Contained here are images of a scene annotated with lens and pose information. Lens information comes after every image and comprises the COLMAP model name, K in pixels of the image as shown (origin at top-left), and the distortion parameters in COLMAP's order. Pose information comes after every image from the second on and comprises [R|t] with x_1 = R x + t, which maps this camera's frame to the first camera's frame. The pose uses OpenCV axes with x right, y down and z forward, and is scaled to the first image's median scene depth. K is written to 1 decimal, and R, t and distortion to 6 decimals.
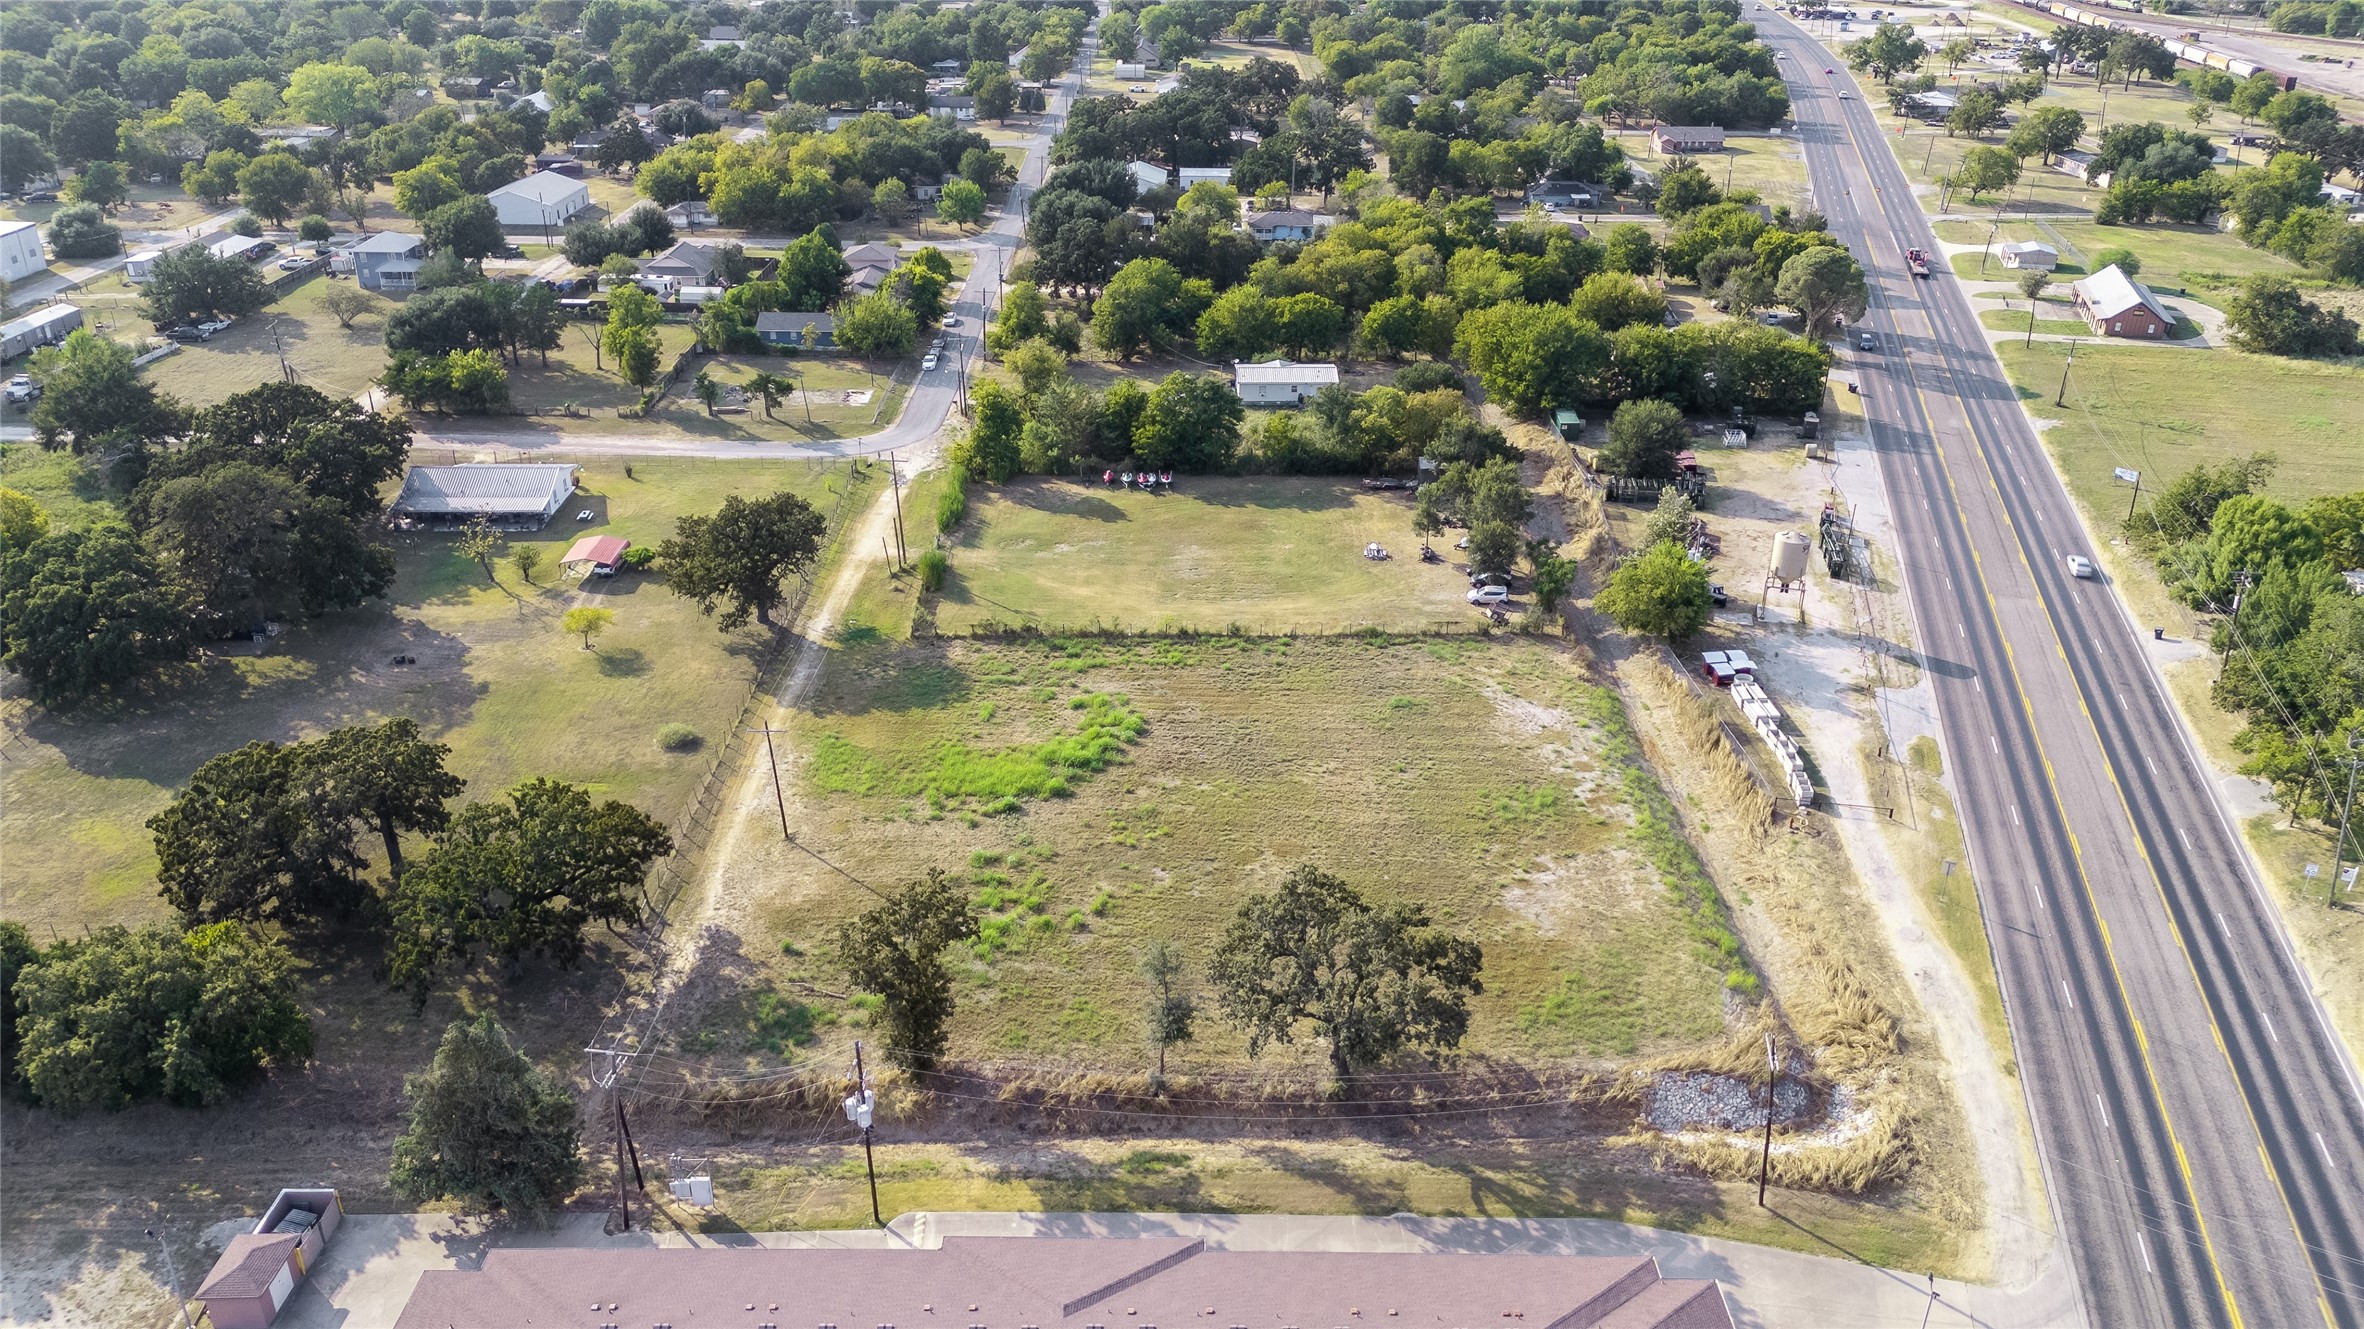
lens RADIAL K [[1732.7, 0, 1182.0], [0, 1732.7, 664.5], [0, 0, 1]] dist [0.100541, -0.117002]
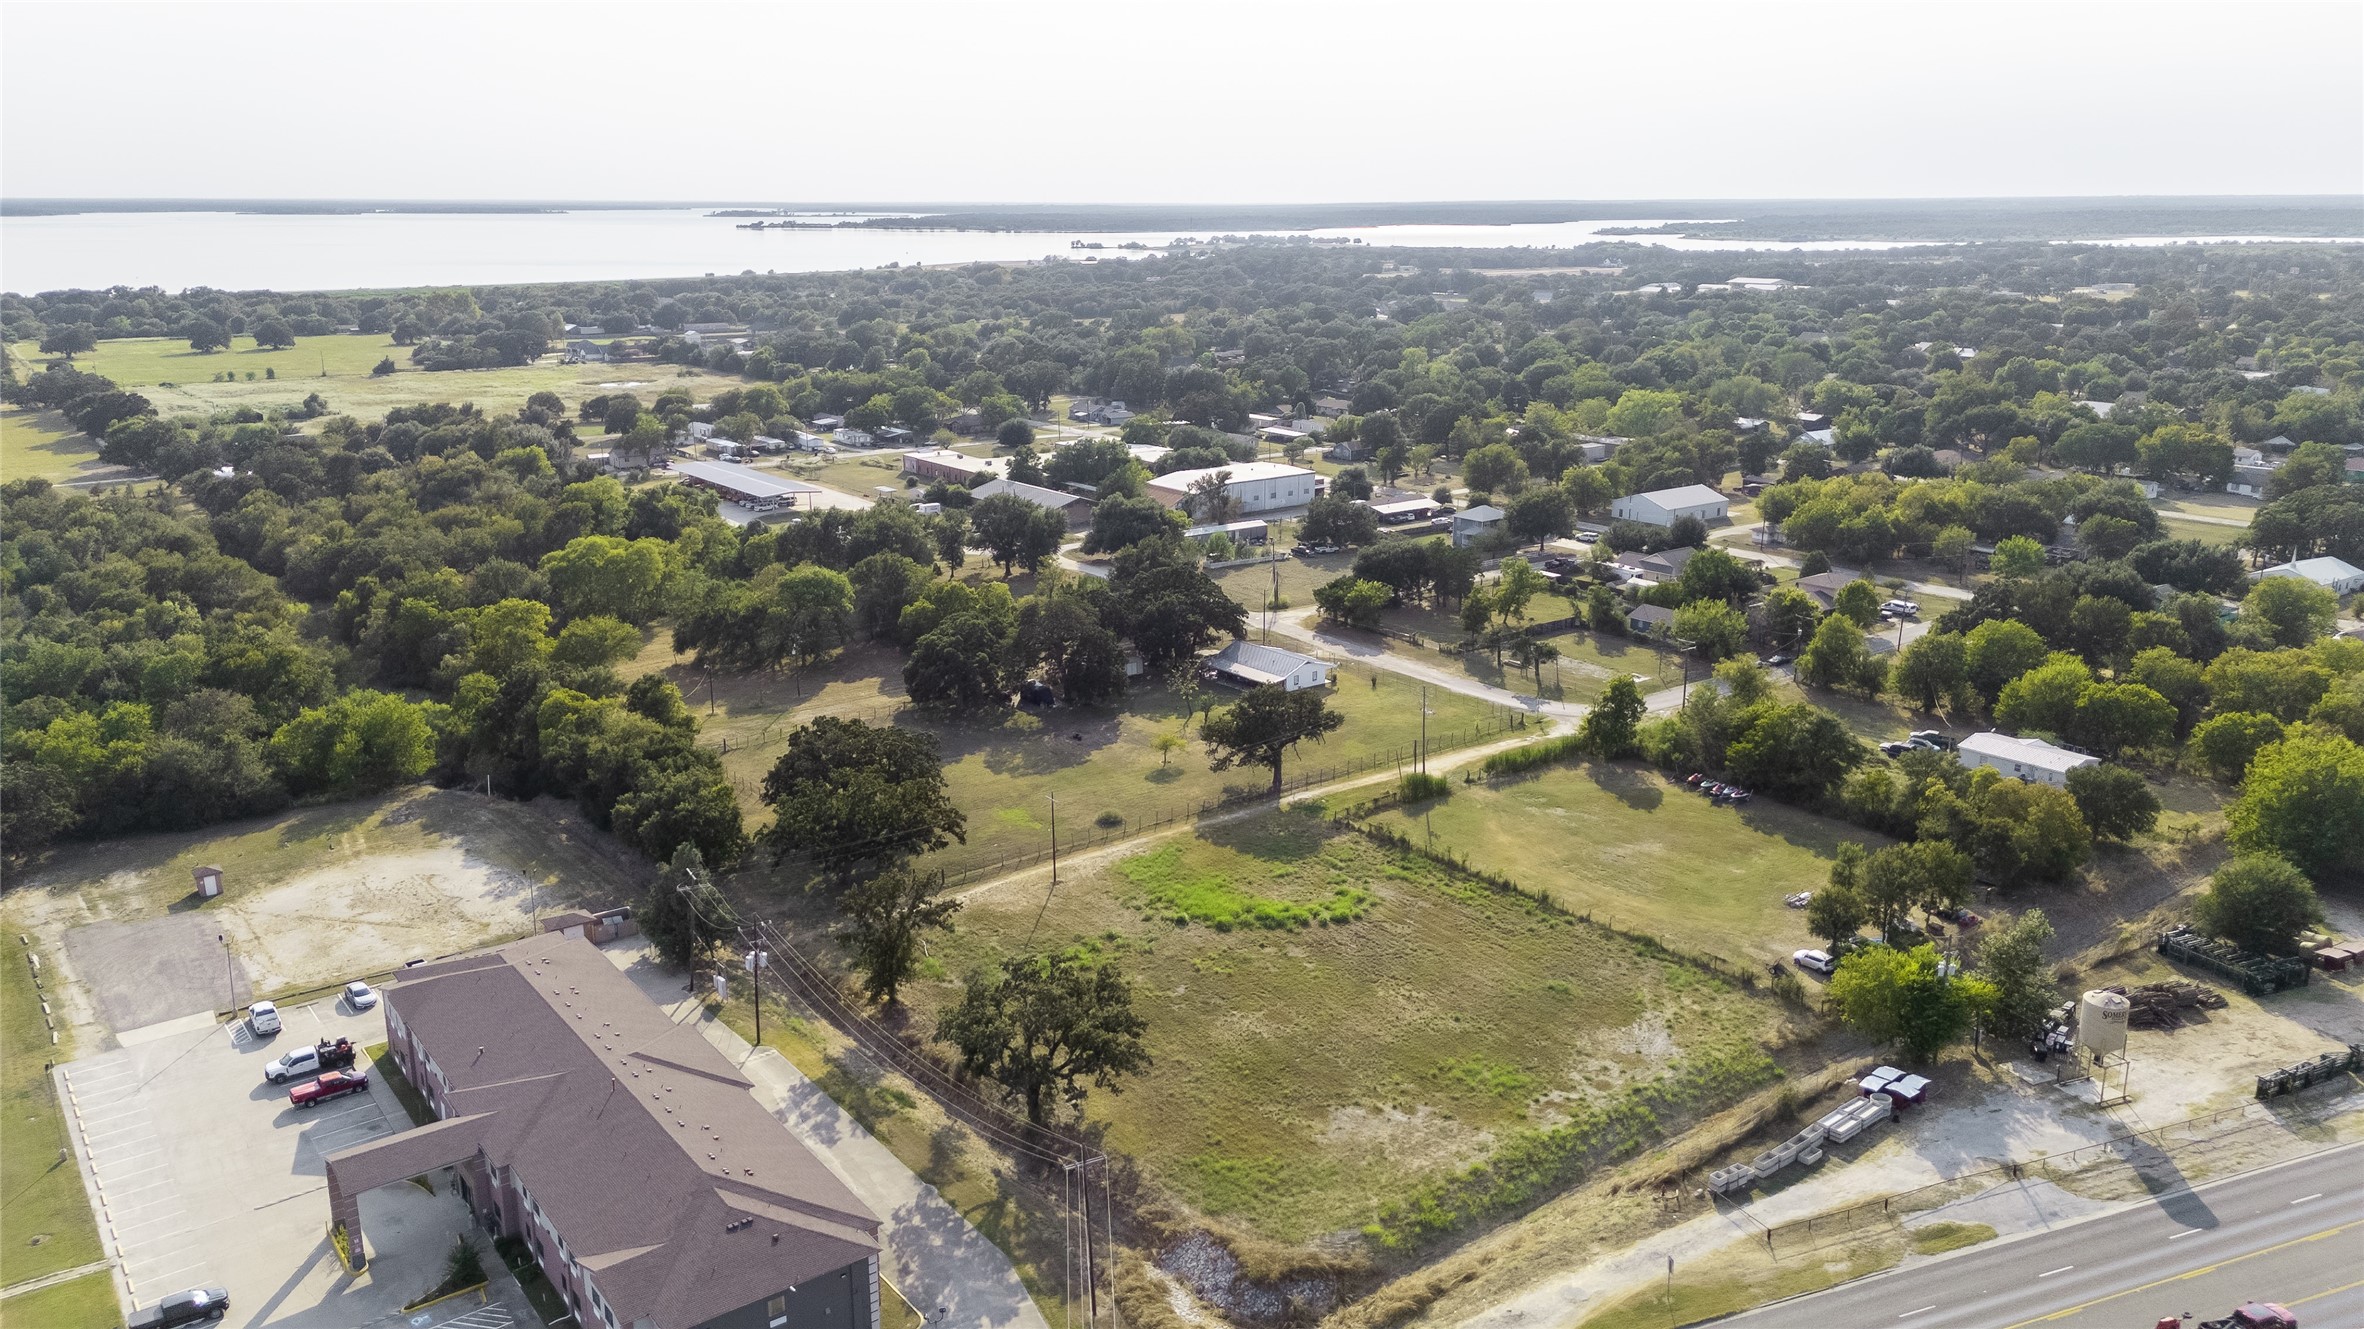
lens RADIAL K [[1732.7, 0, 1182.0], [0, 1732.7, 664.5], [0, 0, 1]] dist [0.100541, -0.117002]
pose [[0.608507, 0.200226, -0.767873, 0.837883], [-0.340380, 0.939965, -0.024637, -0.062940], [0.716841, 0.276360, 0.640129, 0.128435]]
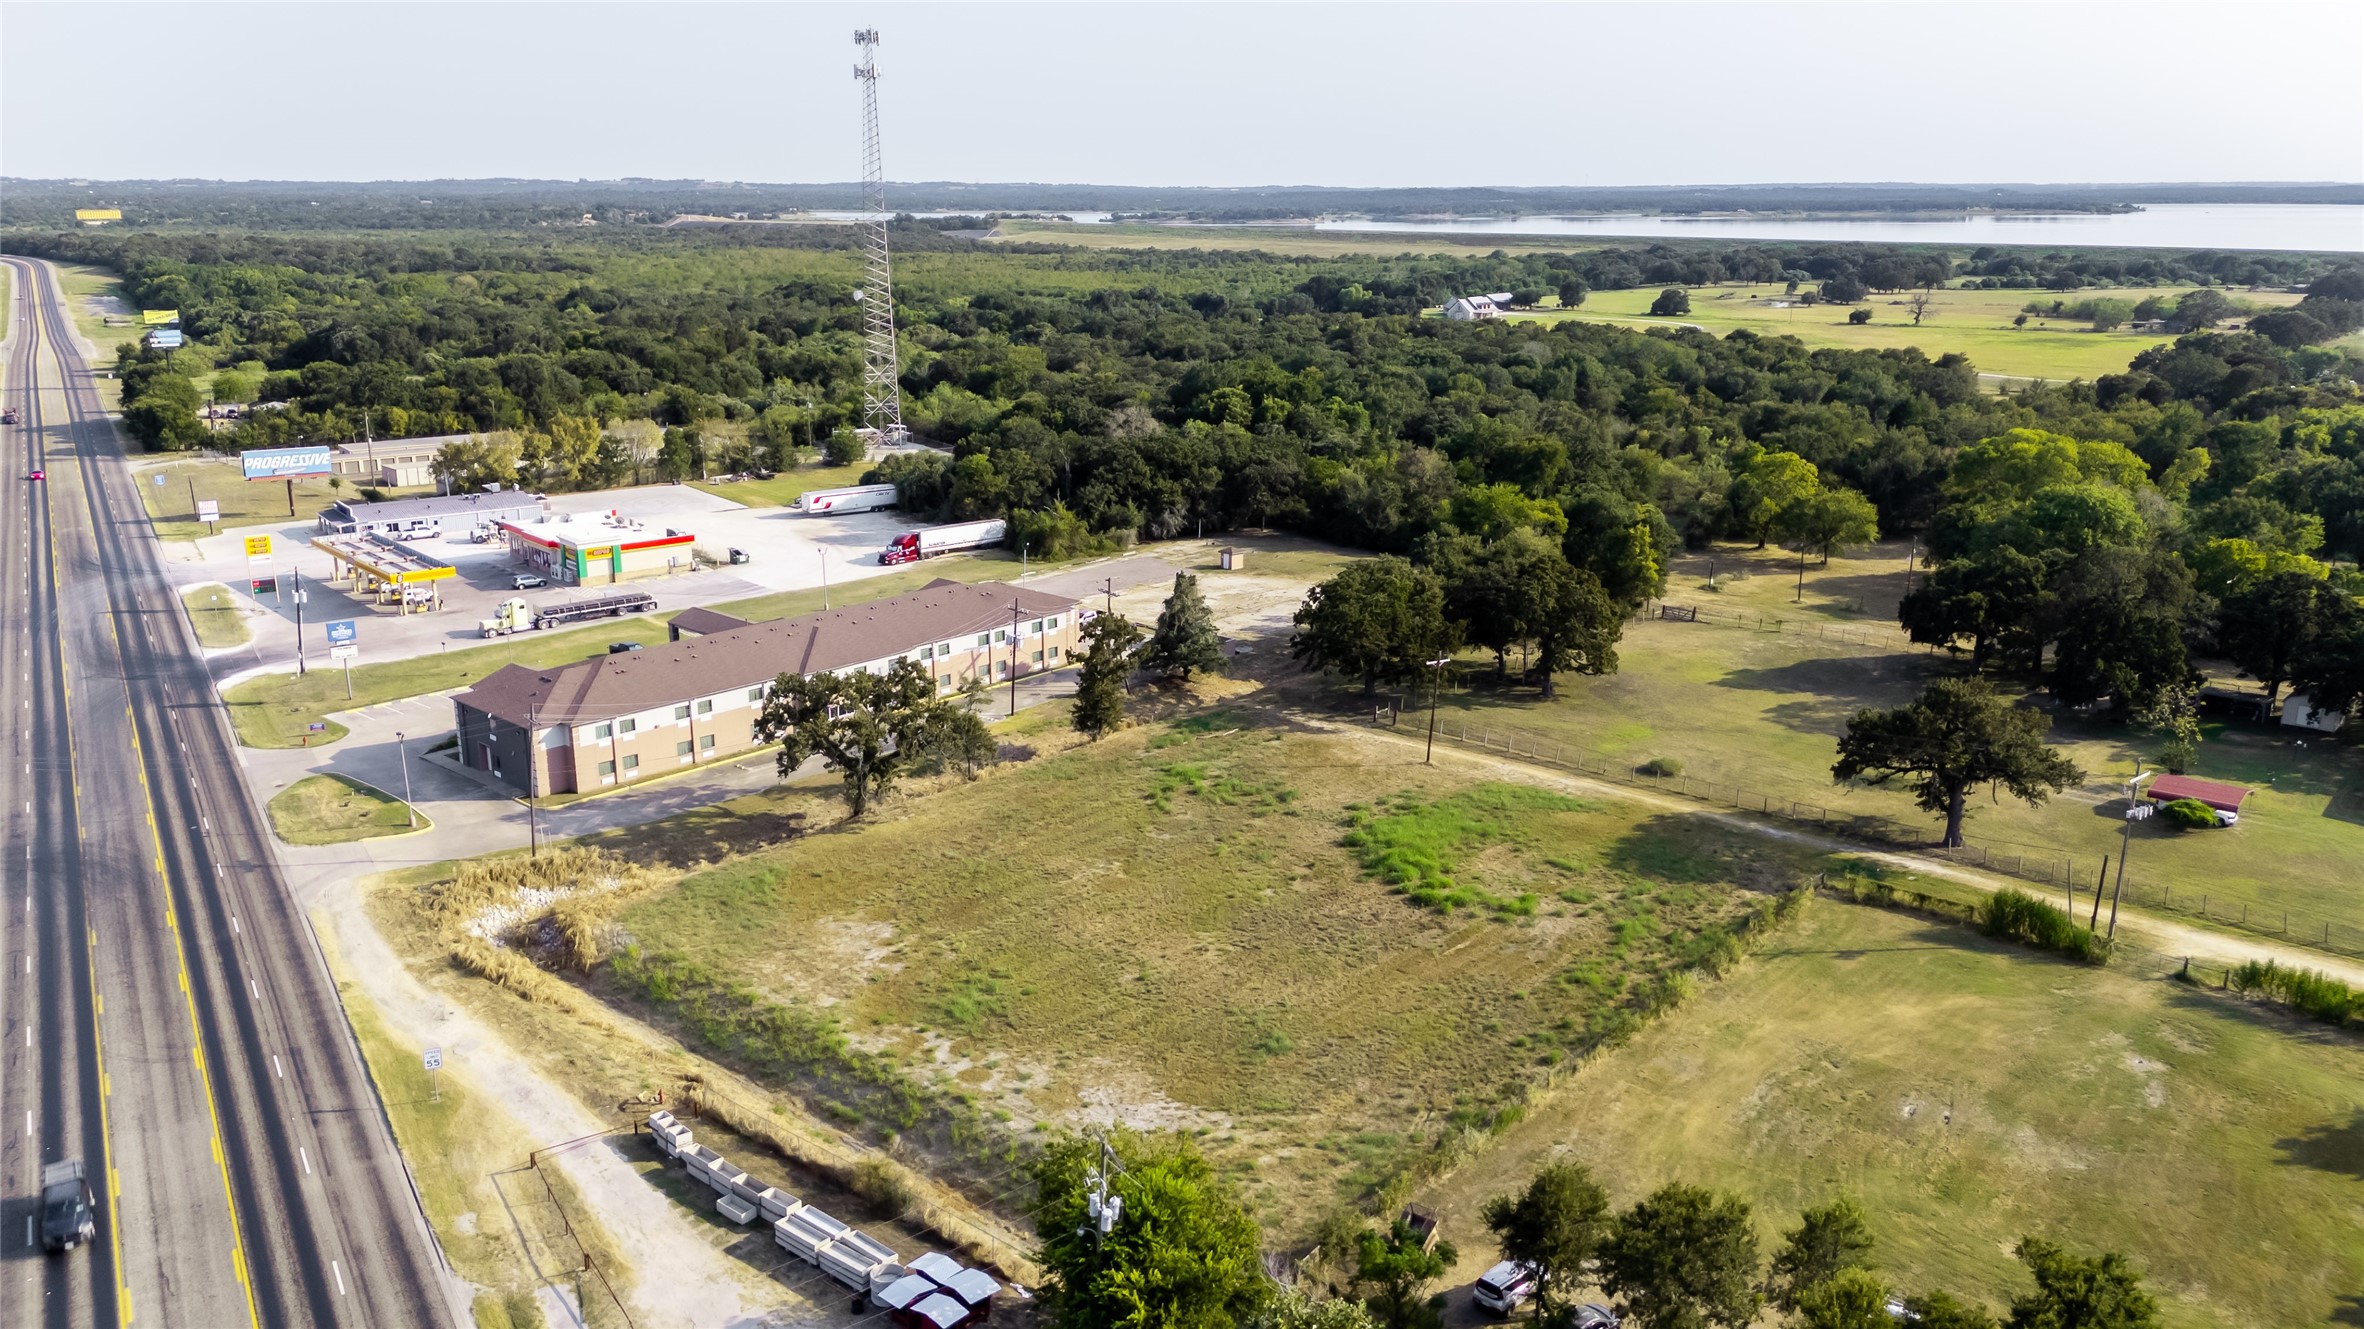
lens RADIAL K [[1721.7, 0, 1182.0], [0, 1721.7, 664.5], [0, 0, 1]] dist [0.098372, -0.125061]
pose [[-0.667619, 0.188968, -0.720122, 0.663910], [-0.327454, 0.794141, 0.511971, -0.464425], [0.668624, 0.577608, -0.468306, 1.335888]]
